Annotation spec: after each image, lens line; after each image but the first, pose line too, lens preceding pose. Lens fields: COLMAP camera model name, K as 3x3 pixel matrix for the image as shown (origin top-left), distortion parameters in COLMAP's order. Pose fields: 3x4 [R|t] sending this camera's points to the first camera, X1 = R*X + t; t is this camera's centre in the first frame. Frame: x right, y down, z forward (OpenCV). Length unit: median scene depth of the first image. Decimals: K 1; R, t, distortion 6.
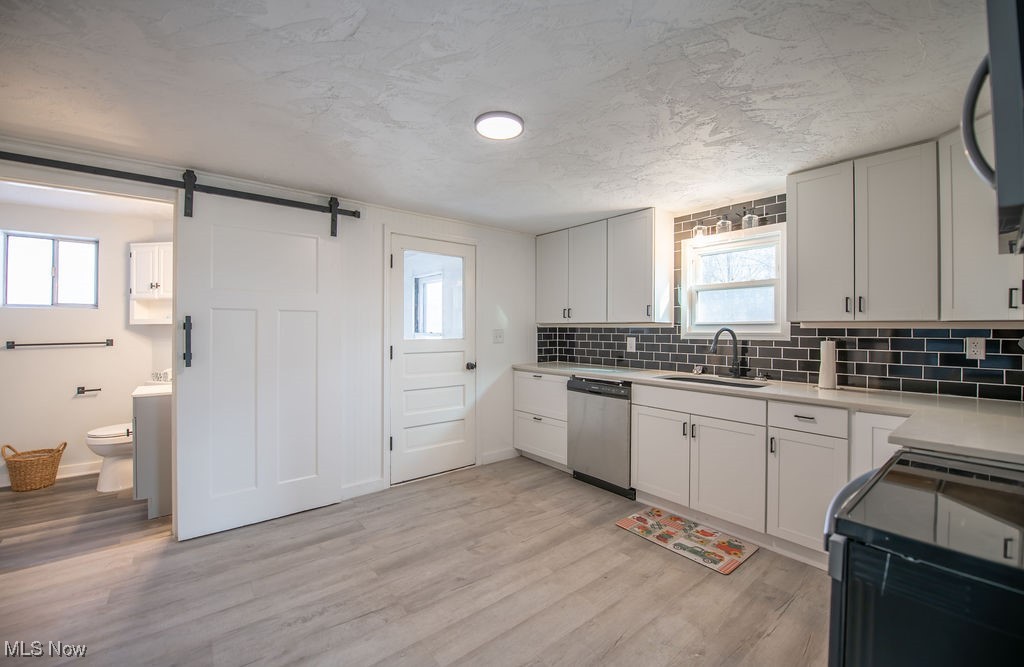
lens RADIAL K [[412.7, 0, 510.3], [0, 412.7, 326.8], [0, 0, 1]] dist [-0.017255, -0.001936]
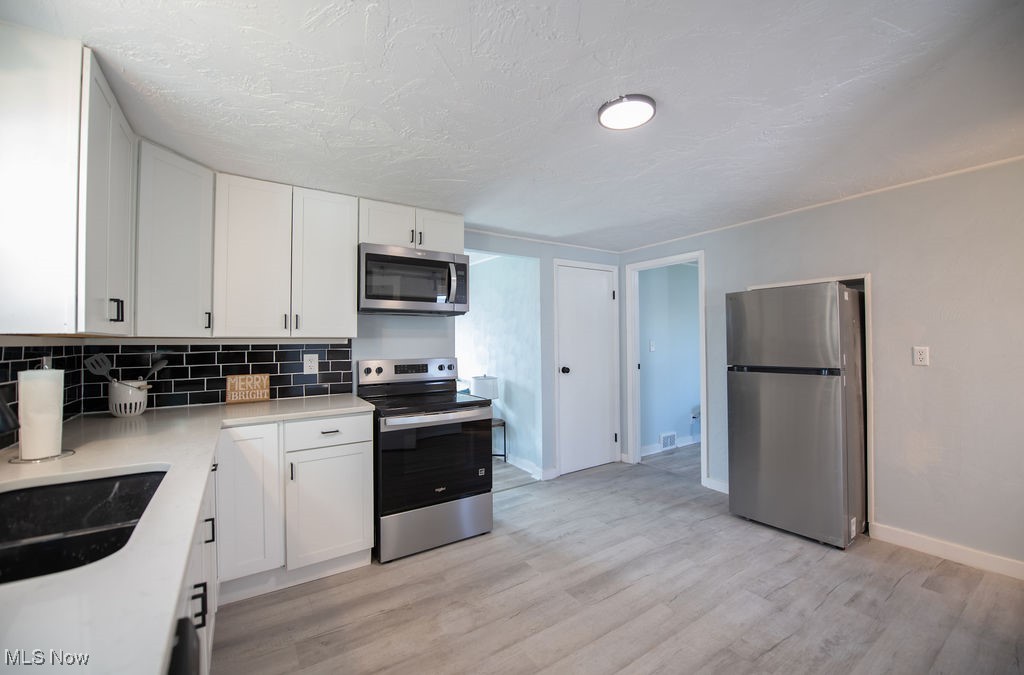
lens RADIAL K [[413.7, 0, 515.2], [0, 413.7, 330.9], [0, 0, 1]] dist [-0.016759, -0.001376]
pose [[-0.996025, 0.009553, 0.088555, 0.110684], [0.007465, 0.999687, -0.023877, 0.000802], [-0.088755, -0.023121, -0.995785, 1.540498]]
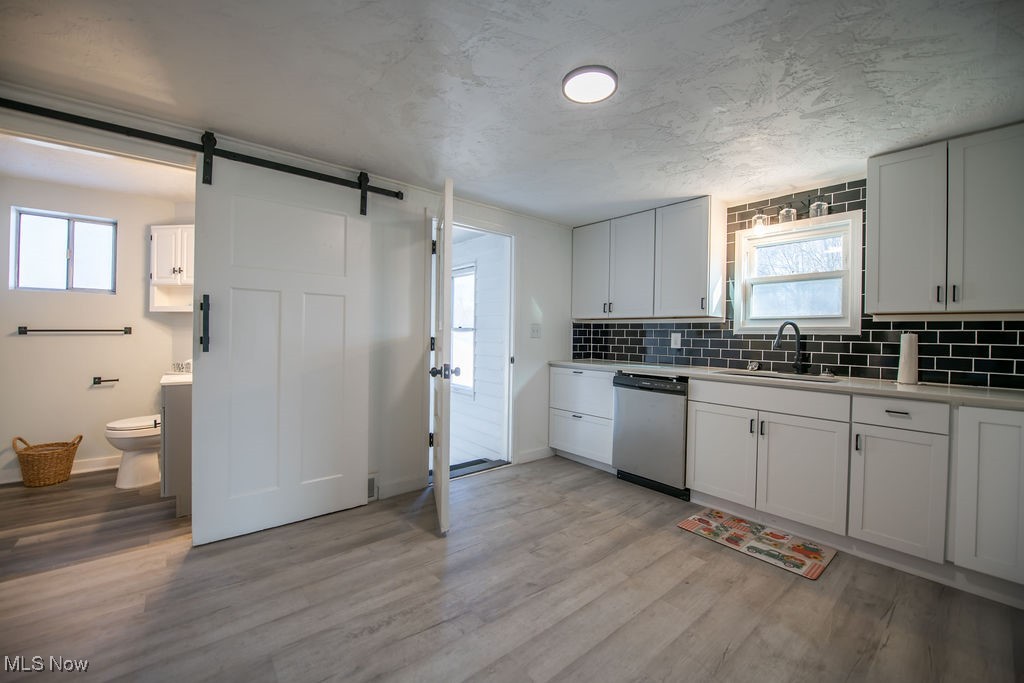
lens RADIAL K [[406.1, 0, 510.7], [0, 406.1, 335.9], [0, 0, 1]] dist [-0.017853, -0.001741]
pose [[0.999824, 0.013905, 0.012591, -0.165854], [-0.014014, 0.999865, 0.008613, 0.046424], [-0.012469, -0.008788, 0.999884, 0.091010]]
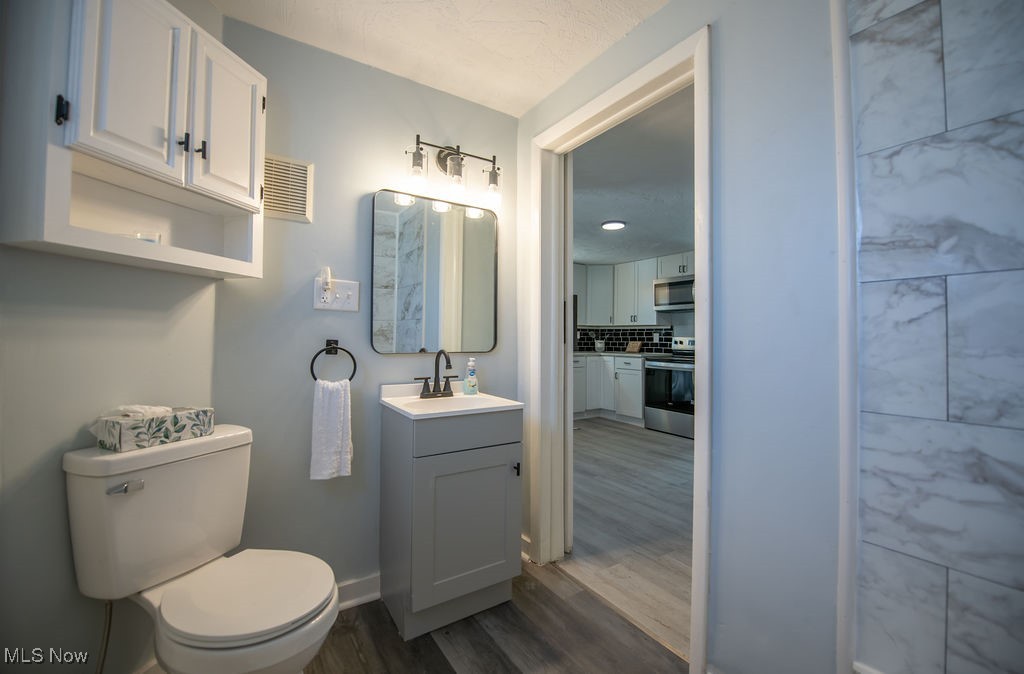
lens RADIAL K [[413.7, 0, 508.4], [0, 413.7, 331.5], [0, 0, 1]] dist [-0.016759, -0.001376]
pose [[0.099767, 0.016382, 0.994876, -1.748535], [-0.012886, 0.999802, -0.015171, 0.071898], [-0.994927, -0.011306, 0.099958, 1.067905]]
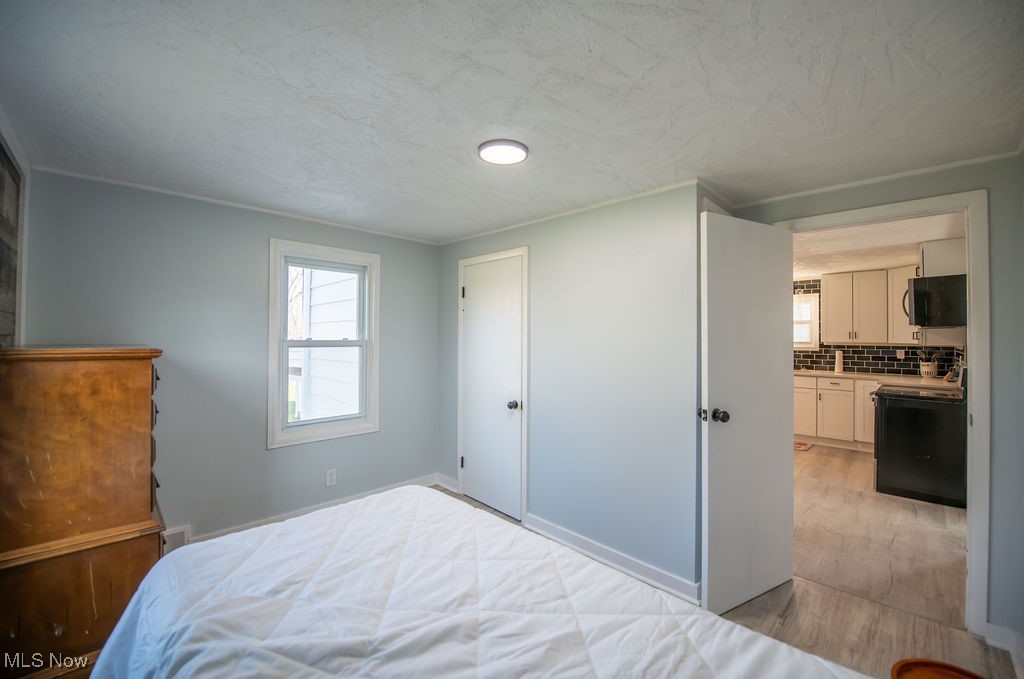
lens RADIAL K [[413.7, 0, 508.6], [0, 413.7, 333.1], [0, 0, 1]] dist [-0.016759, -0.001376]
pose [[0.994605, 0.002506, 0.103700, -1.283602], [-0.002276, 0.999995, -0.002336, -0.054704], [-0.103705, 0.002087, 0.994606, -1.058218]]
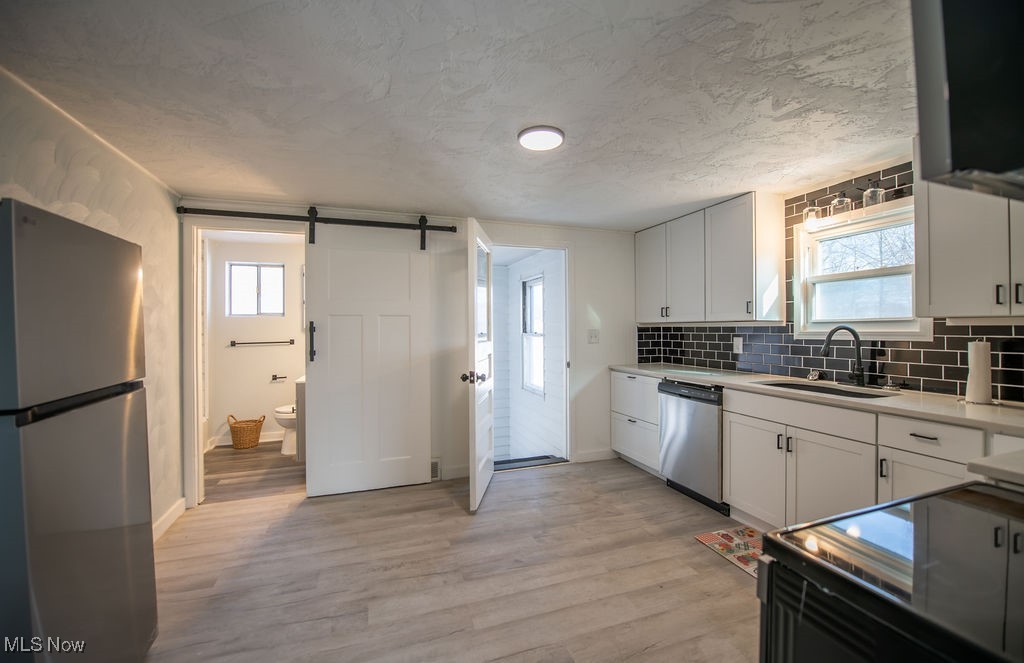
lens RADIAL K [[412.7, 0, 510.8], [0, 412.7, 327.2], [0, 0, 1]] dist [-0.017255, -0.001936]
pose [[0.940050, -0.010026, -0.340888, 0.209409], [0.010412, 0.999946, -0.000695, -0.001808], [0.340877, -0.002896, 0.940104, -0.021635]]
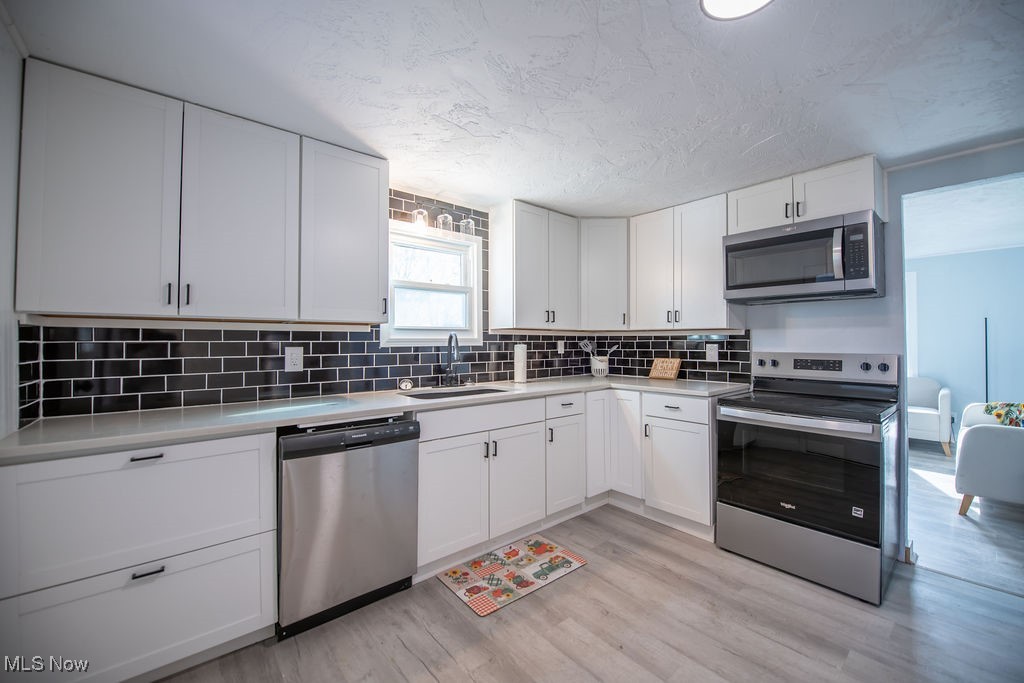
lens RADIAL K [[406.1, 0, 514.0], [0, 406.1, 335.4], [0, 0, 1]] dist [-0.017853, -0.001741]
pose [[-0.025160, 0.015254, 0.999567, -0.478093], [-0.001167, 0.999882, -0.015288, 0.027133], [-0.999683, -0.001551, -0.025139, 1.095720]]
